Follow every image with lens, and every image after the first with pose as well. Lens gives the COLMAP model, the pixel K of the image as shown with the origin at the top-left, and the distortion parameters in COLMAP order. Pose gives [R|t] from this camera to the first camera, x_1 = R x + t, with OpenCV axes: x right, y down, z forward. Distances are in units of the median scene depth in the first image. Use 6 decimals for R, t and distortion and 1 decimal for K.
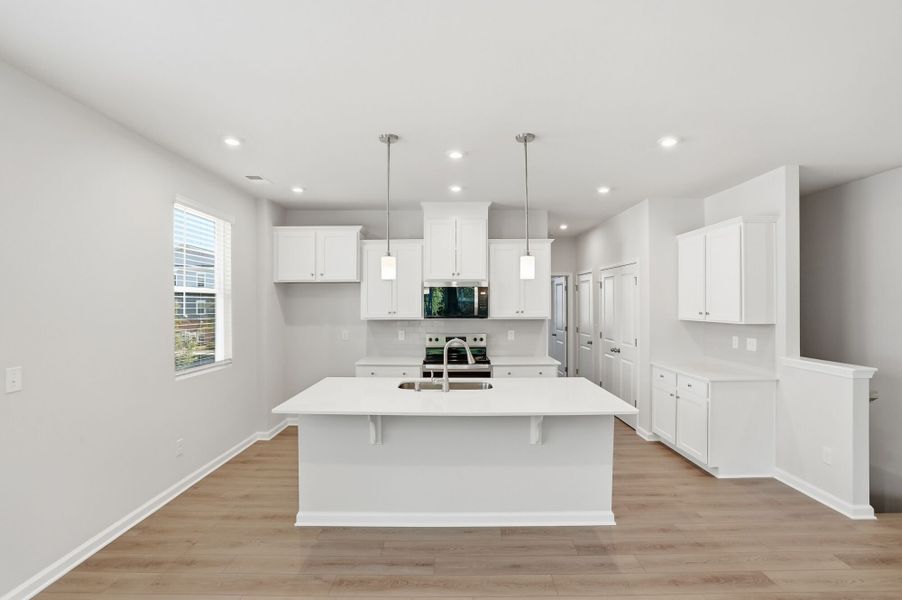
lens RADIAL K [[423.3, 0, 450.1], [0, 423.3, 301.4], [0, 0, 1]] dist [-0.042118, 0.009805]
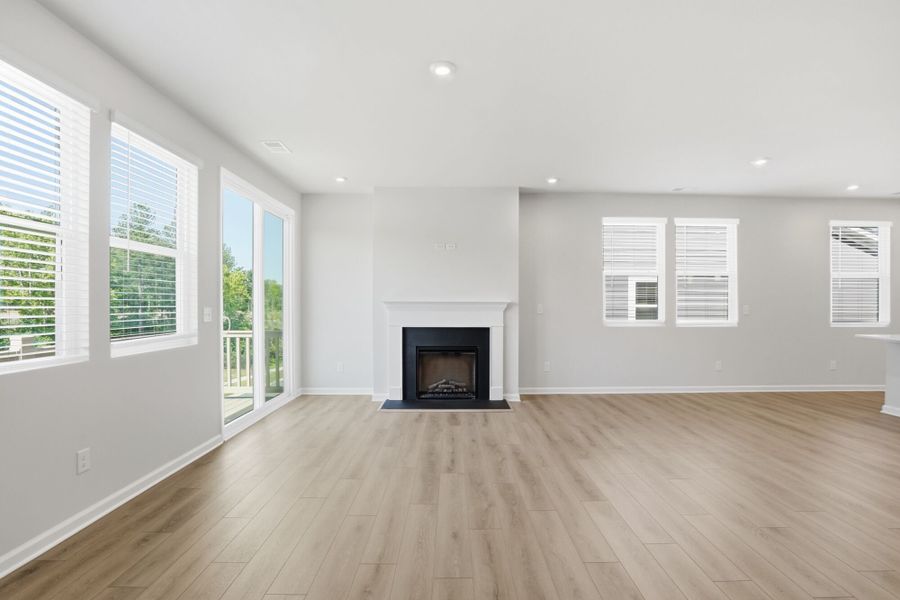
lens RADIAL K [[422.4, 0, 456.7], [0, 422.4, 308.3], [0, 0, 1]] dist [-0.042118, 0.009805]
pose [[0.013410, 0.016270, -0.999778, 0.712619], [0.007460, 0.999838, 0.016371, 0.048559], [0.999882, -0.007678, 0.013287, -0.414268]]
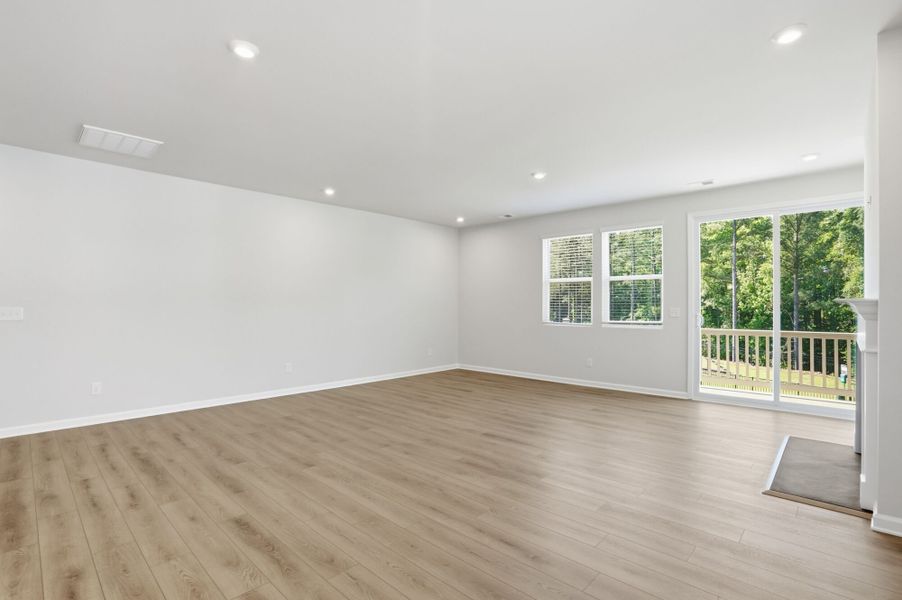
lens RADIAL K [[423.3, 0, 452.5], [0, 423.3, 295.3], [0, 0, 1]] dist [-0.042118, 0.009805]
pose [[-0.734300, 0.020834, 0.678506, -0.332780], [-0.003110, 0.999415, -0.034054, 0.064034], [-0.678818, -0.027116, -0.733805, 0.419641]]
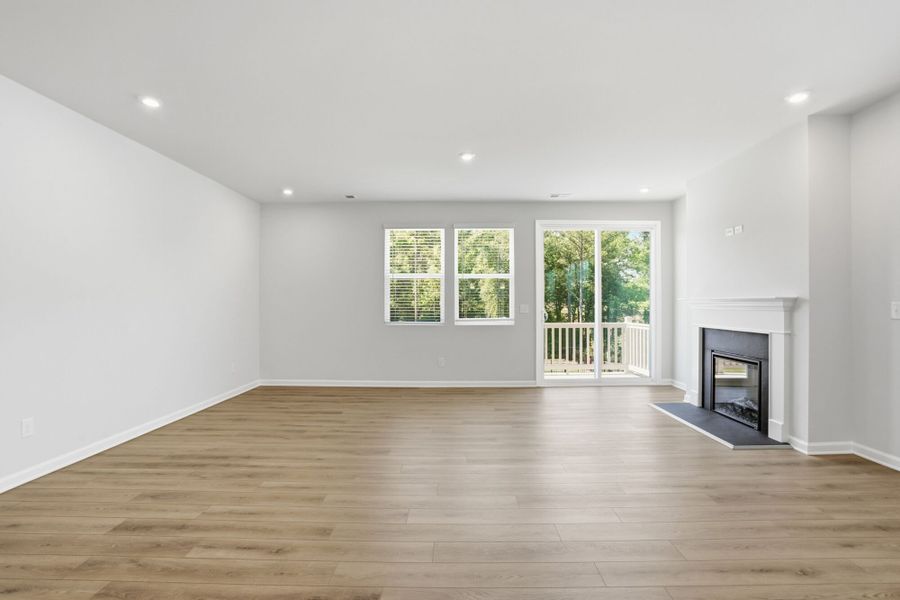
lens RADIAL K [[422.4, 0, 455.4], [0, 422.4, 299.7], [0, 0, 1]] dist [-0.042118, 0.009805]
pose [[-0.999959, 0.007384, 0.005170, 0.198704], [0.007291, 0.999817, -0.017703, 0.062747], [-0.005299, -0.017665, -0.999830, 0.436415]]
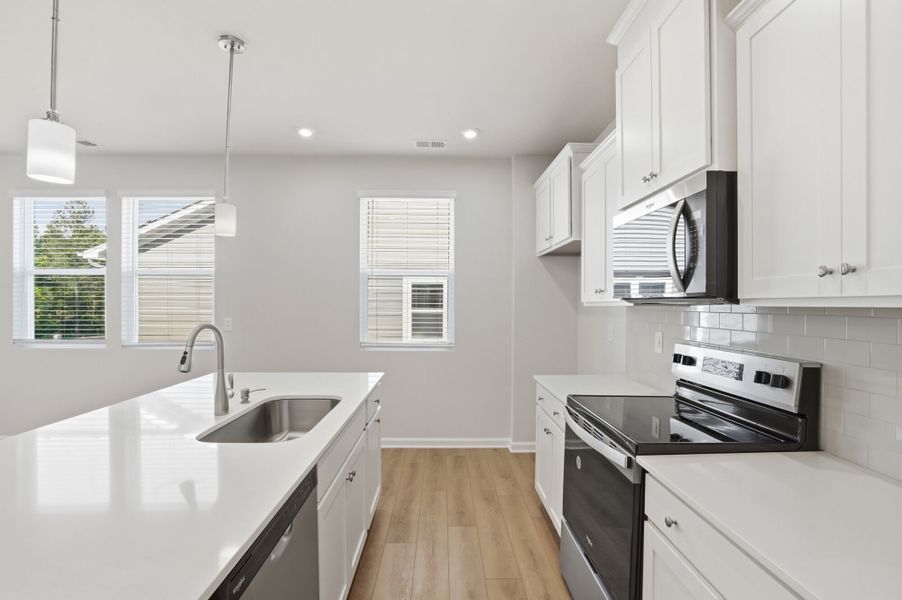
lens RADIAL K [[423.3, 0, 448.2], [0, 423.3, 303.9], [0, 0, 1]] dist [-0.042118, 0.009805]
pose [[0.025664, 0.005015, -0.999658, 0.354921], [0.009775, 0.999938, 0.005267, 0.037023], [0.999623, -0.009907, 0.025613, 0.813888]]
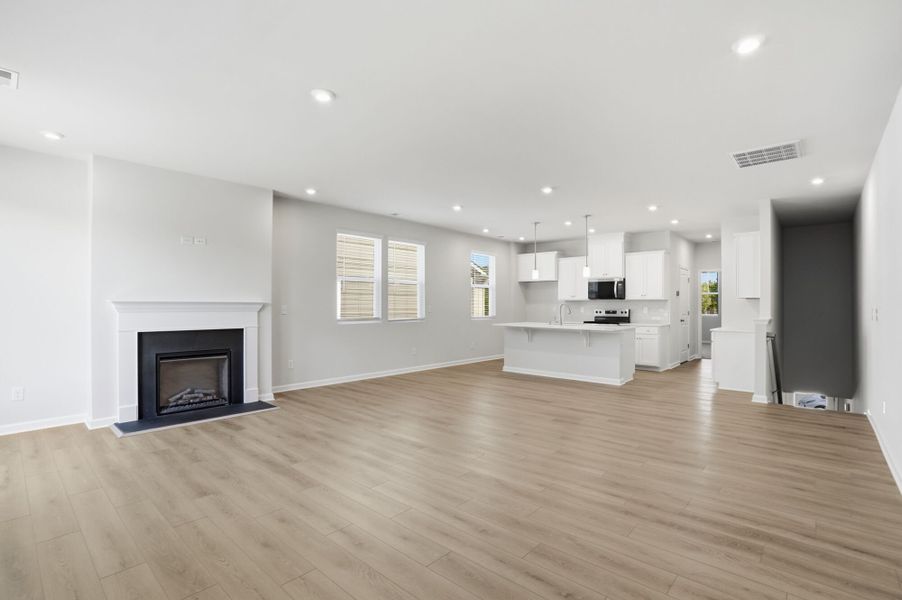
lens RADIAL K [[423.3, 0, 447.2], [0, 423.3, 307.6], [0, 0, 1]] dist [-0.042118, 0.009805]
pose [[0.737641, 0.010316, -0.675115, 0.711158], [-0.000172, 0.999886, 0.015090, 0.048216], [0.675193, -0.011015, 0.737559, -0.743037]]
